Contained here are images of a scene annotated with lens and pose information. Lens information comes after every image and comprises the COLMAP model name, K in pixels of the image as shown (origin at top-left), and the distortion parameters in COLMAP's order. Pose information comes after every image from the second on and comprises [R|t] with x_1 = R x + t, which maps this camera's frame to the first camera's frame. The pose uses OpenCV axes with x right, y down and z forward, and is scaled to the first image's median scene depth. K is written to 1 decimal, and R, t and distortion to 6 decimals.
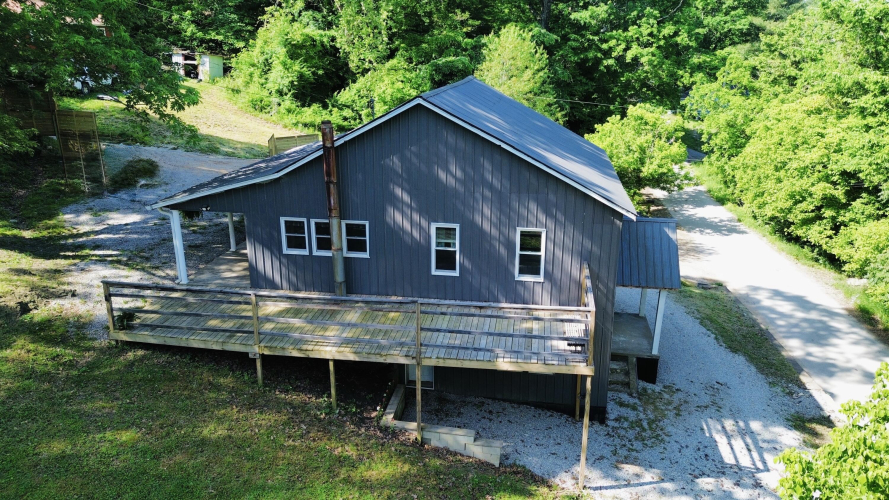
lens RADIAL K [[627.4, 0, 445.9], [0, 627.4, 247.5], [0, 0, 1]] dist [0.059354, -0.040979]
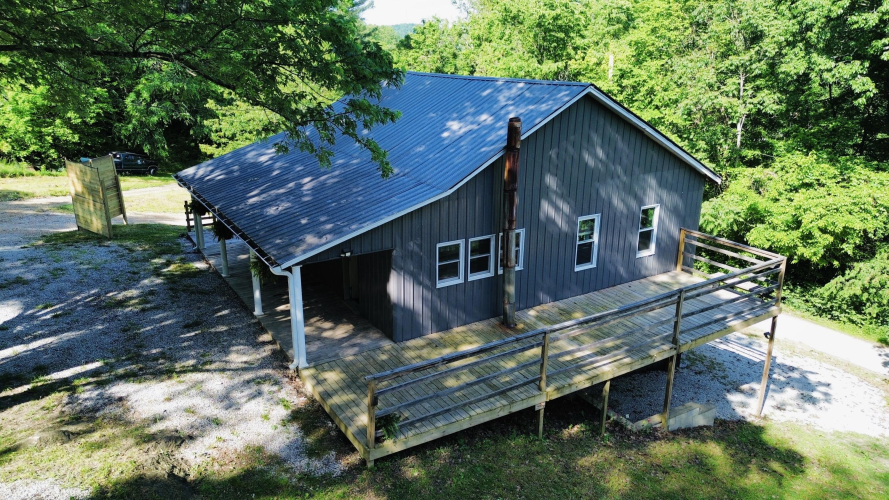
lens RADIAL K [[627.4, 0, 445.0], [0, 627.4, 252.2], [0, 0, 1]] dist [0.059354, -0.040979]
pose [[0.763460, -0.204486, 0.612629, -0.753643], [0.191294, 0.977588, 0.087912, -0.107449], [-0.616876, 0.050075, 0.785466, 0.363810]]
